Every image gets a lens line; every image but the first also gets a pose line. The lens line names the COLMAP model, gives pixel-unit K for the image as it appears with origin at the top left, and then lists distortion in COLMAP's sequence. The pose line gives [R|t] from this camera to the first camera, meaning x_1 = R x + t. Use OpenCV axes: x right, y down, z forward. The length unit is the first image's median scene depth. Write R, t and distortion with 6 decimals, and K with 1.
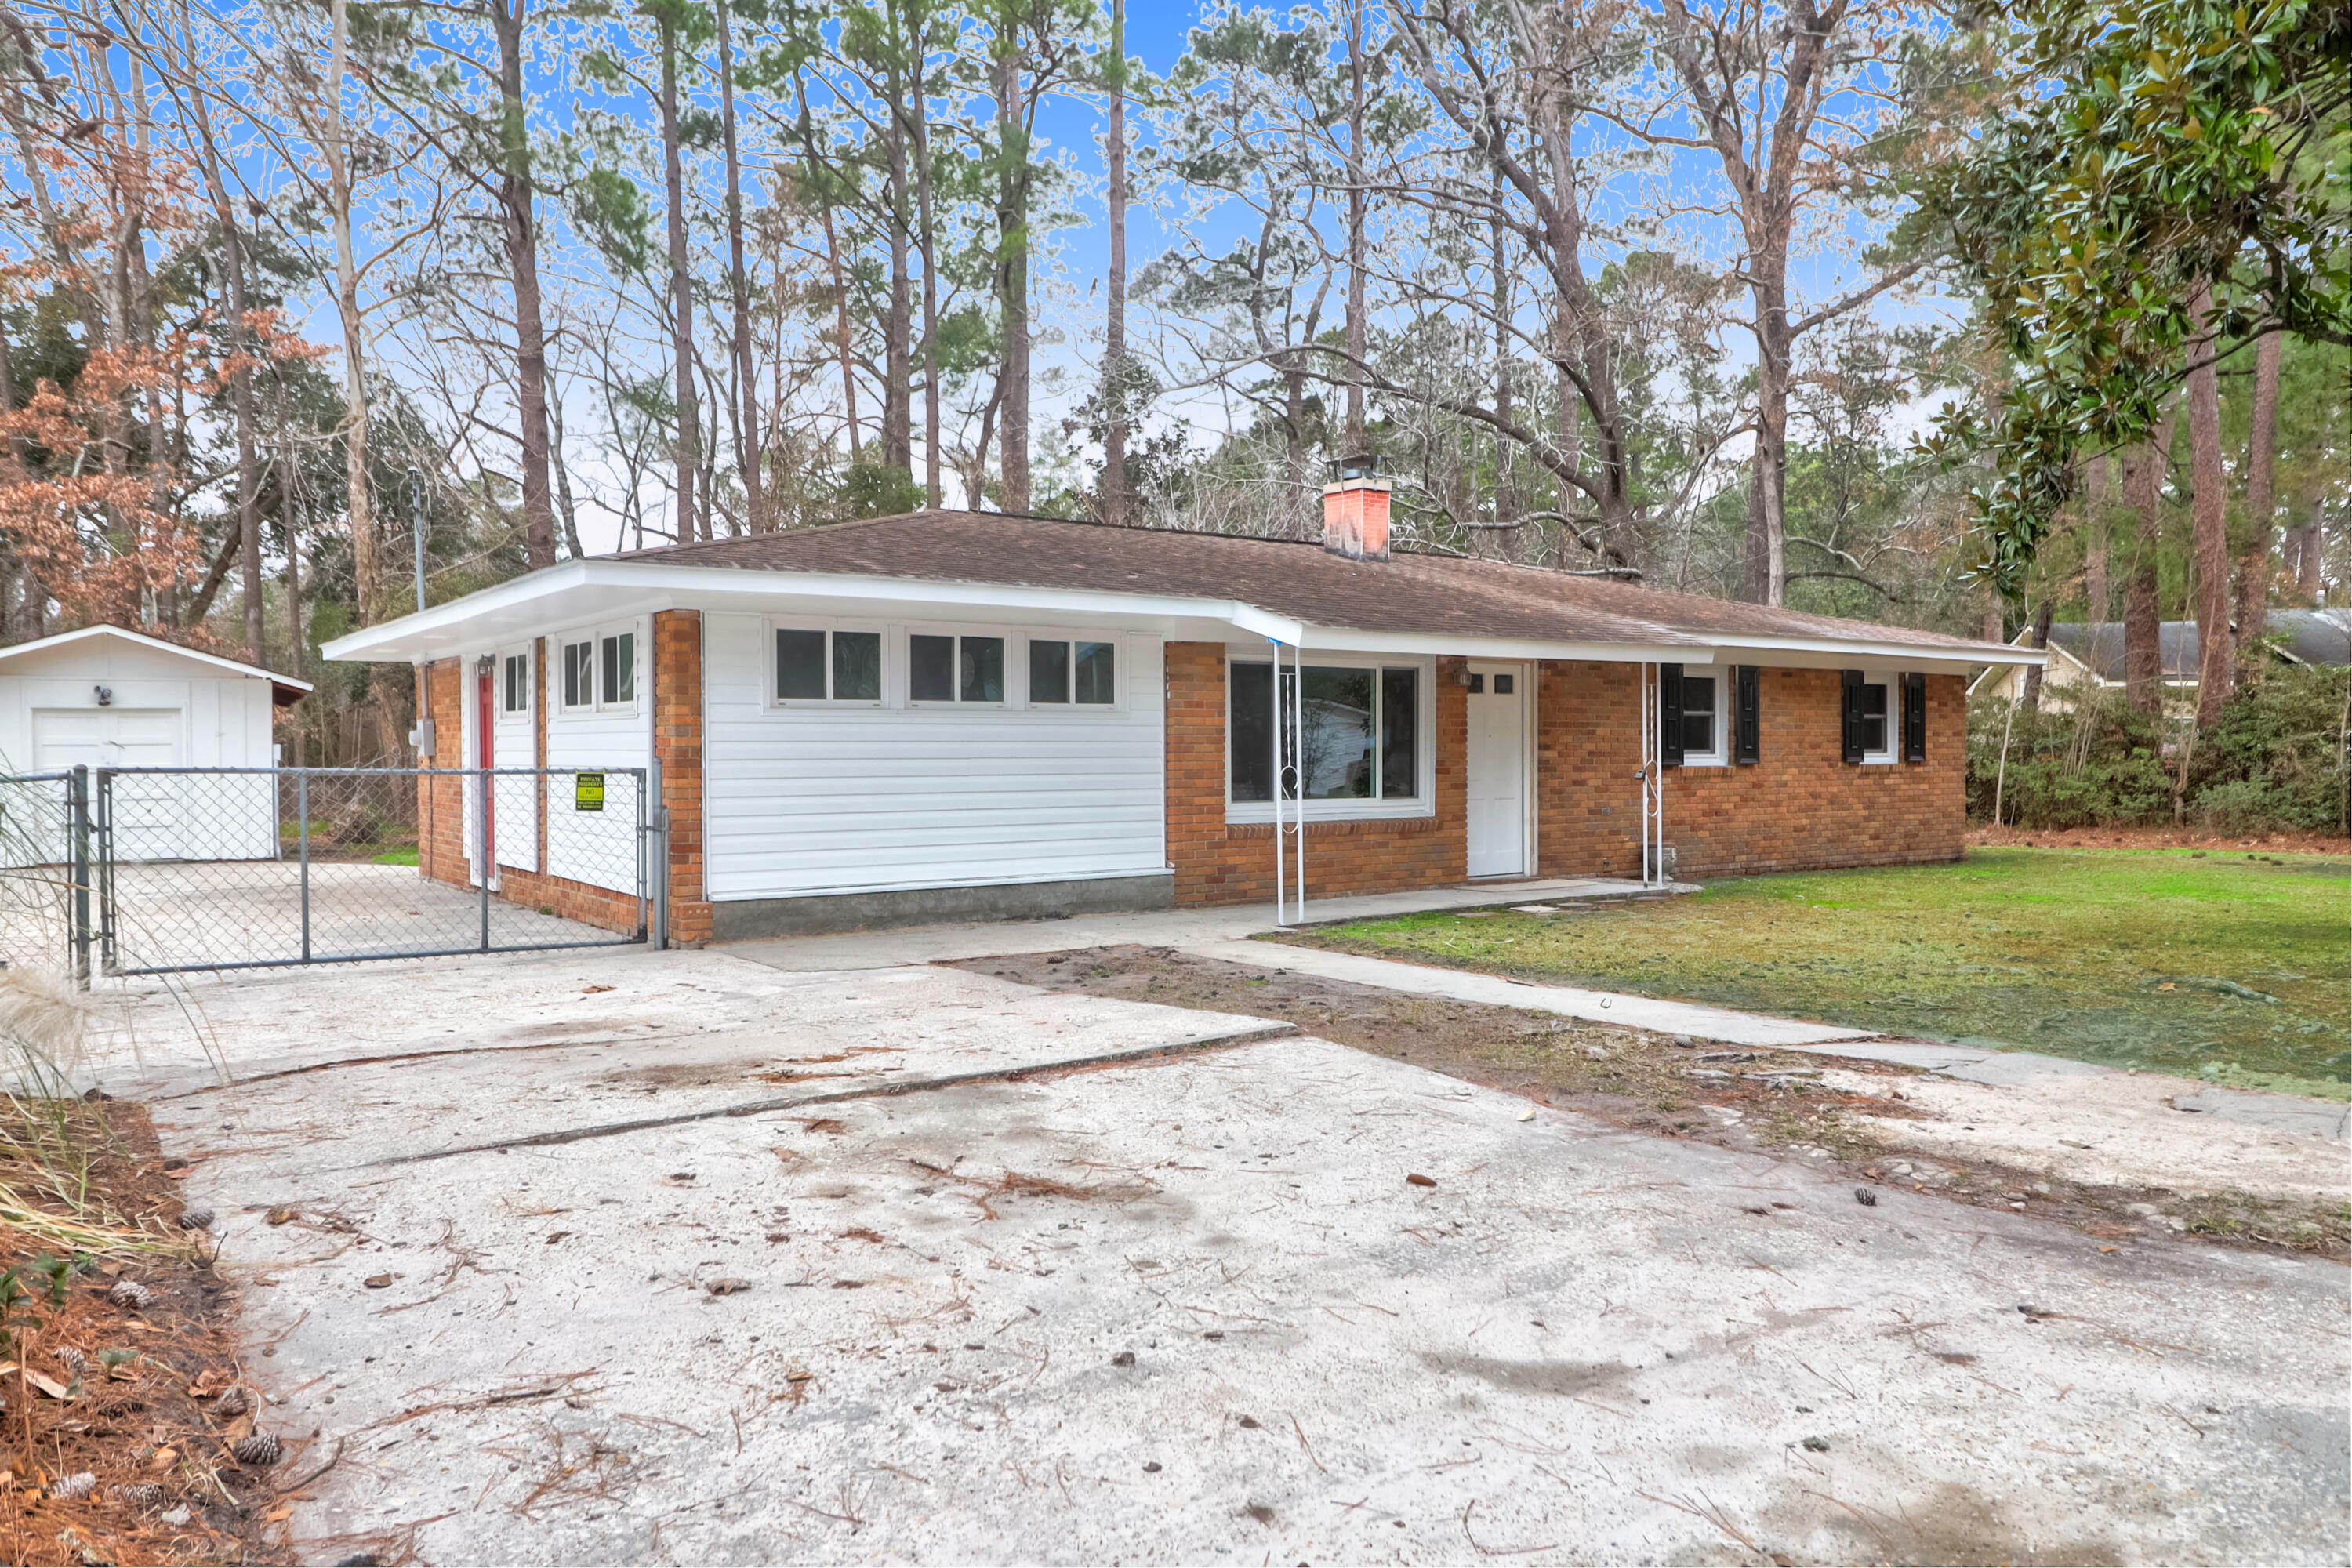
lens RADIAL K [[1645.8, 0, 1176.0], [0, 1645.8, 784.0], [0, 0, 1]] dist [0.004095, 0.001587]
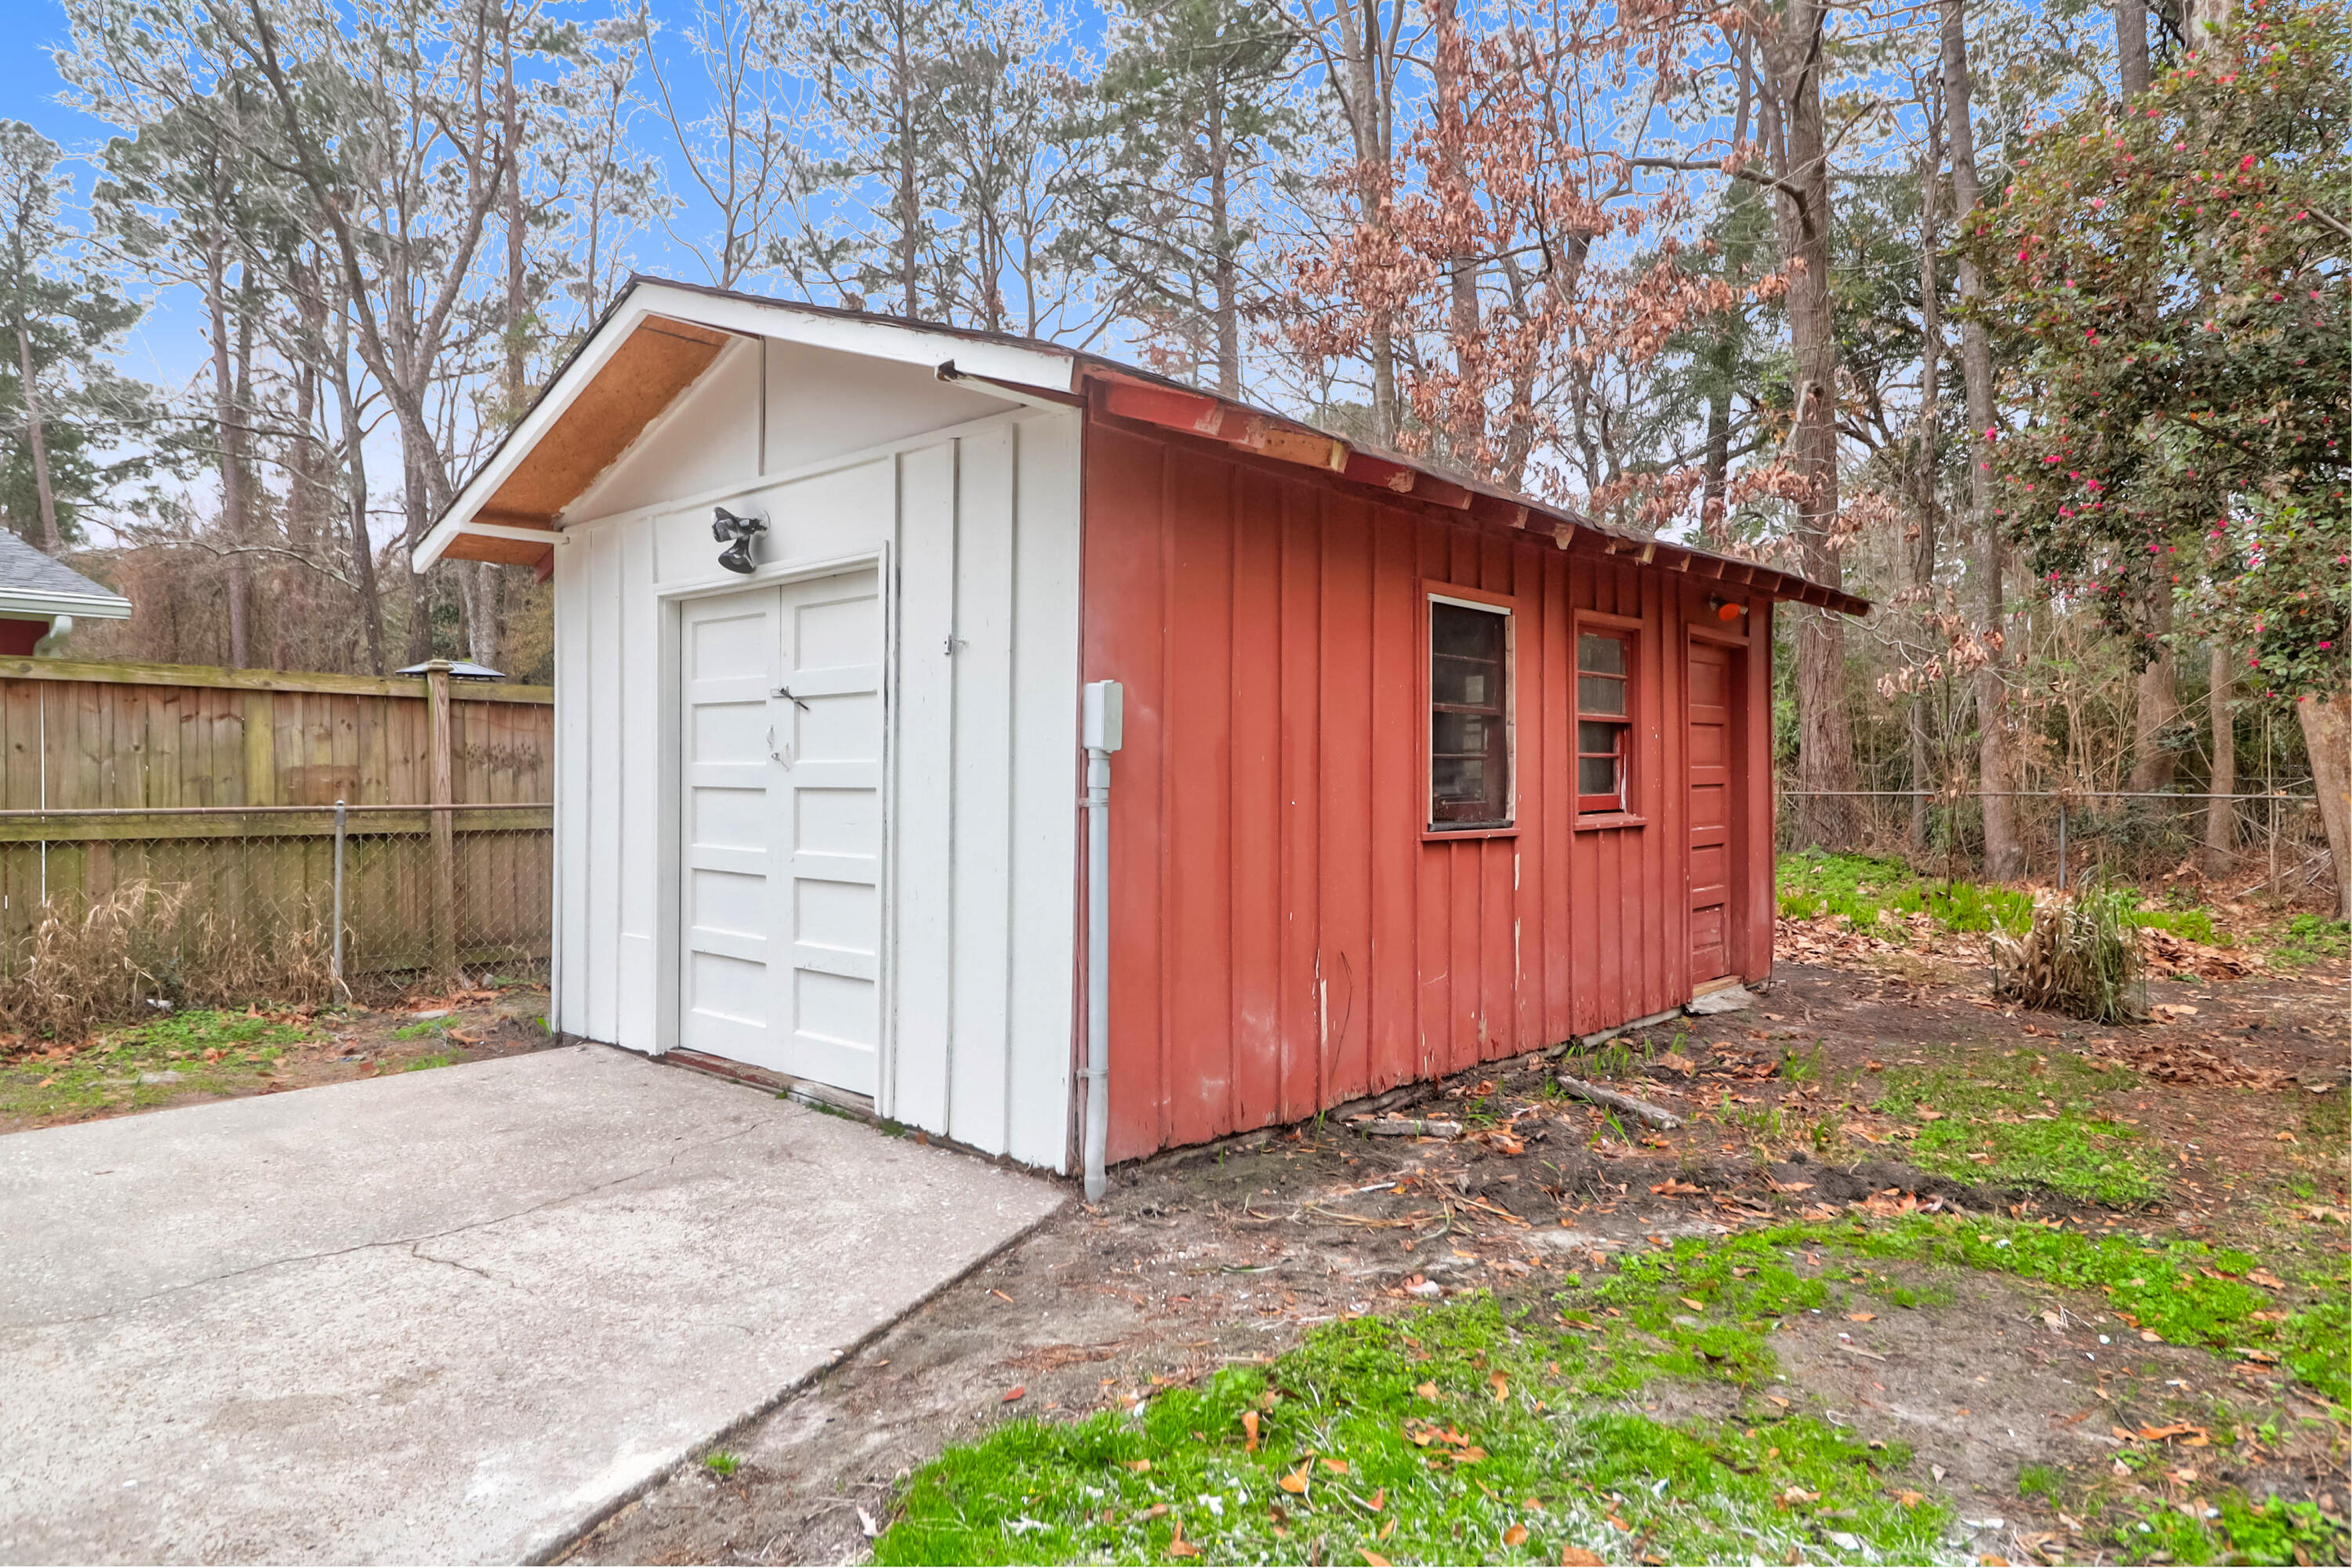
lens RADIAL K [[1375.0, 0, 1176.0], [0, 1375.0, 784.0], [0, 0, 1]] dist [0.004171, 0.001094]
pose [[0.280835, 0.015278, -0.959634, -0.551997], [-0.020290, 0.999744, 0.009979, -0.017598], [0.959542, 0.016668, 0.281073, 1.461243]]
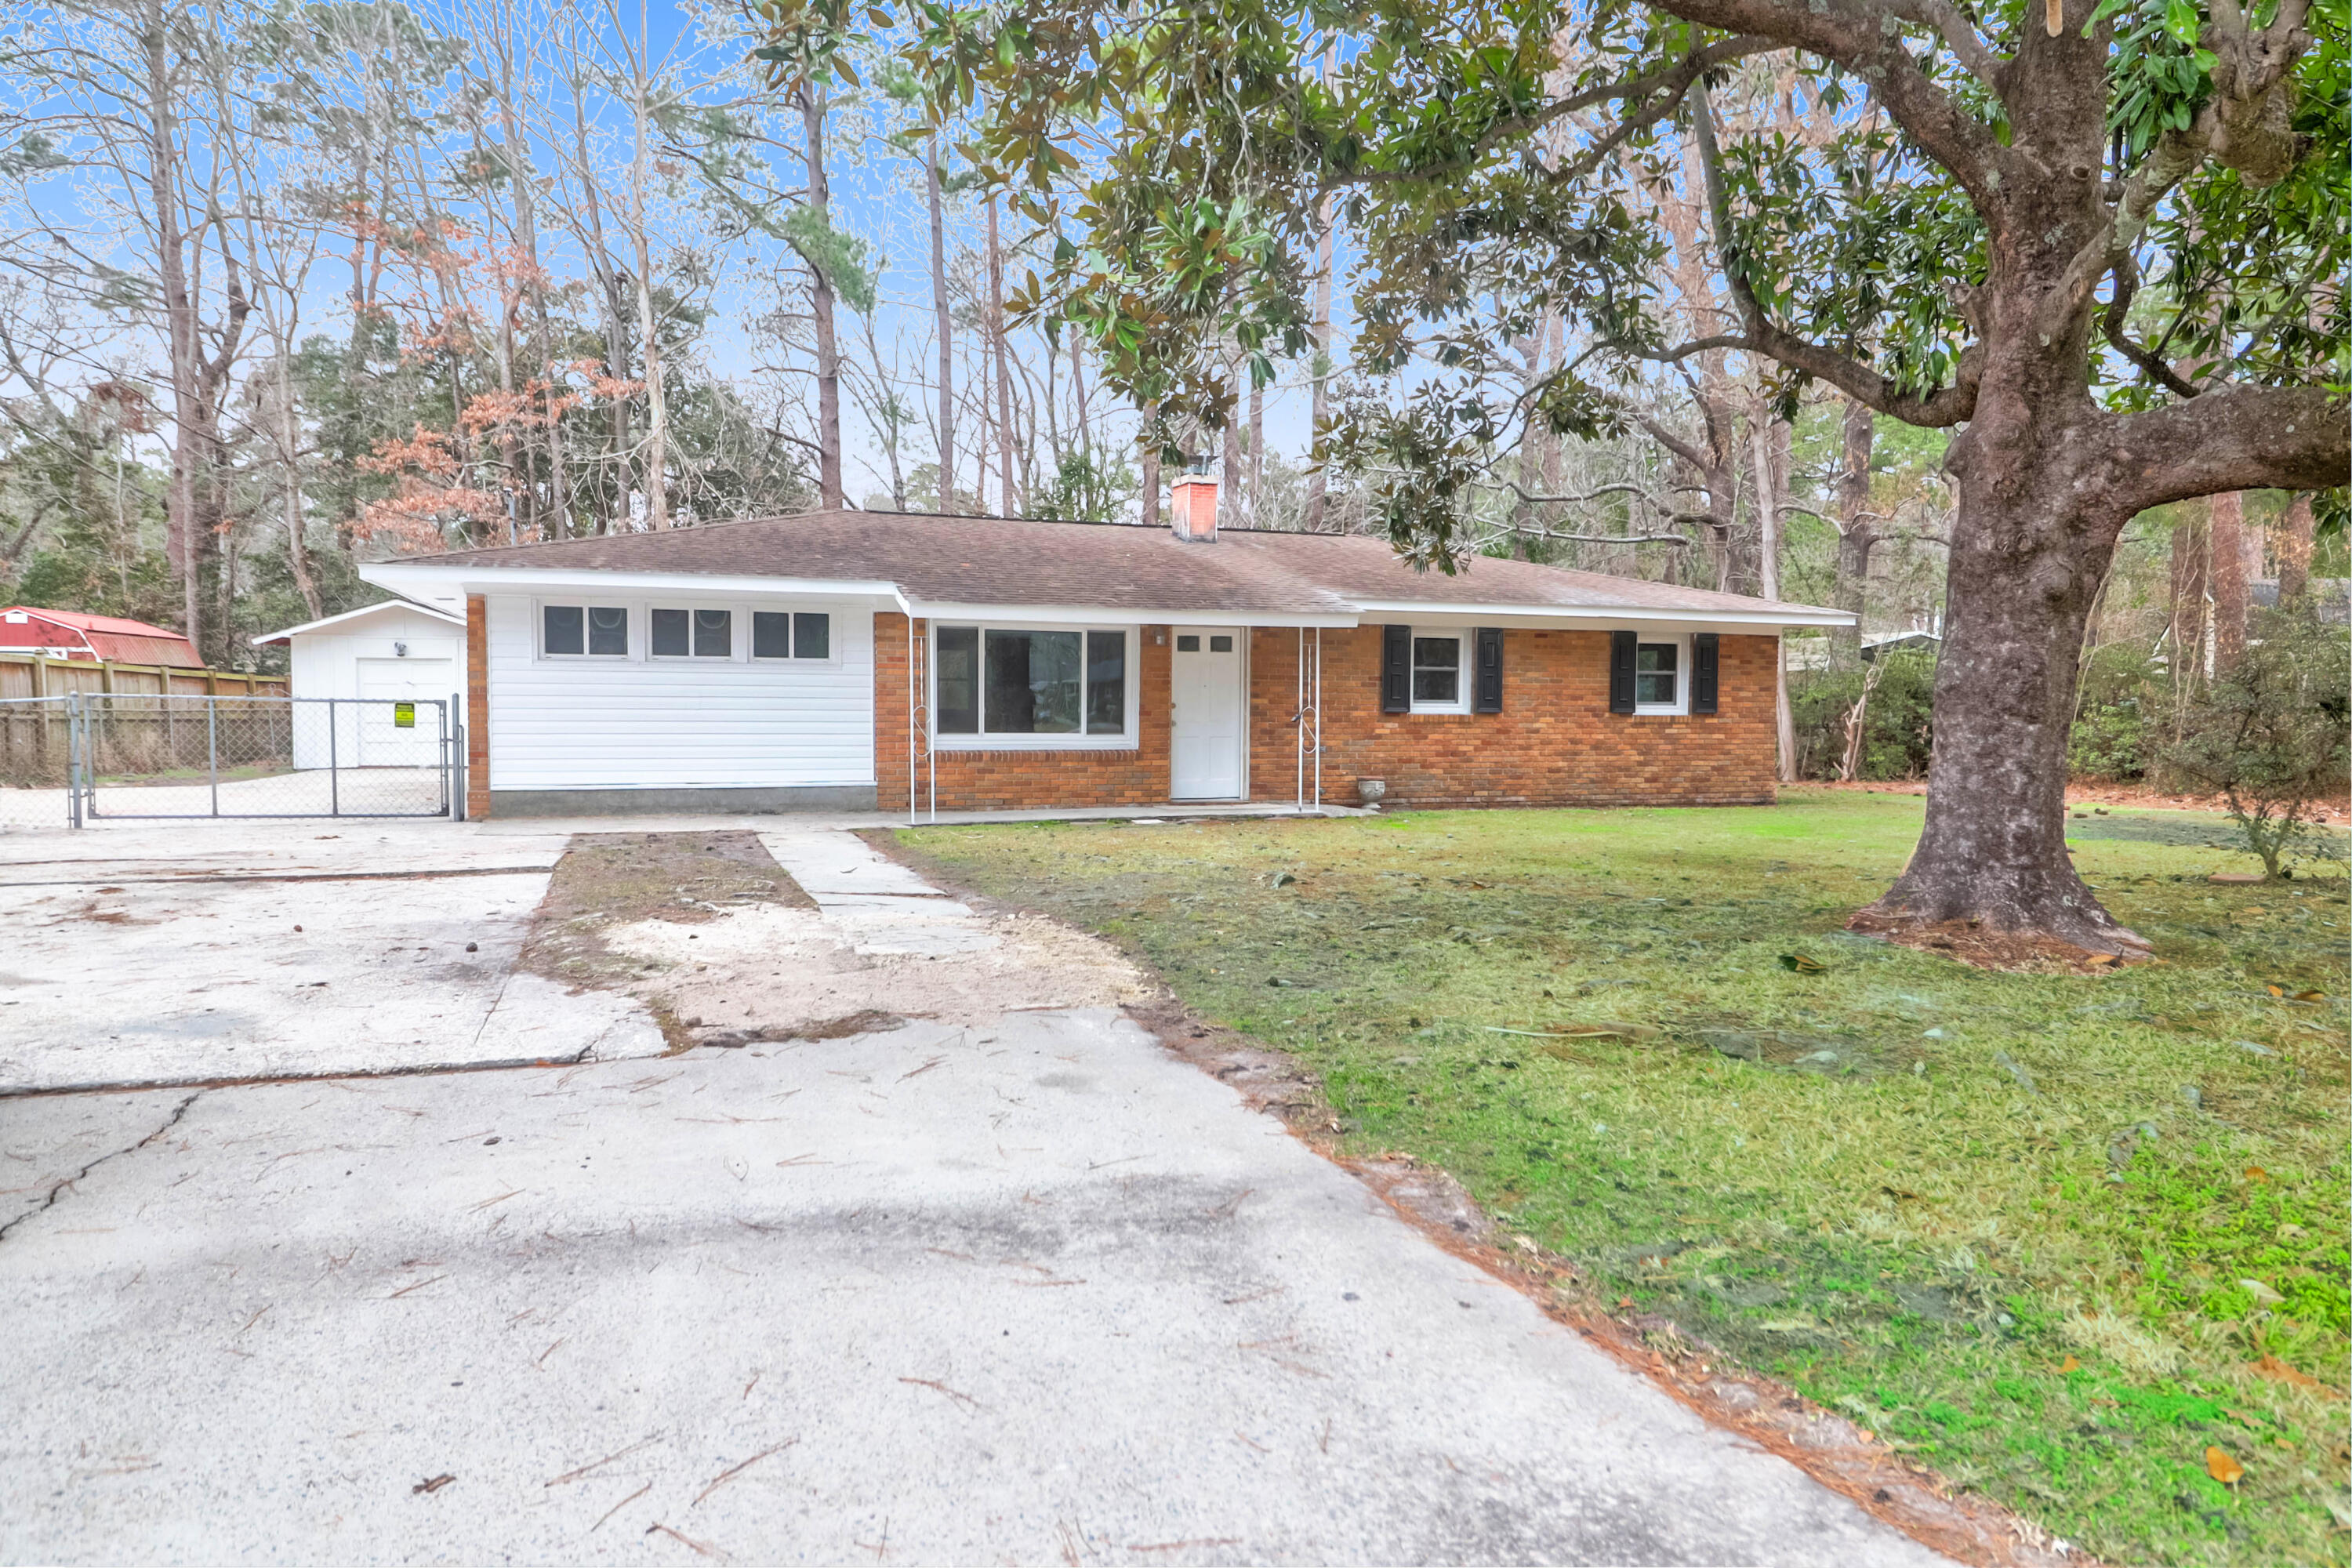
lens RADIAL K [[1511.6, 0, 1176.0], [0, 1511.6, 784.0], [0, 0, 1]] dist [0.003107, -0.002352]
pose [[0.963234, 0.026338, -0.267368, 0.496438], [-0.017206, 0.999188, 0.036440, 0.003792], [0.268111, -0.030500, 0.962905, -0.108686]]
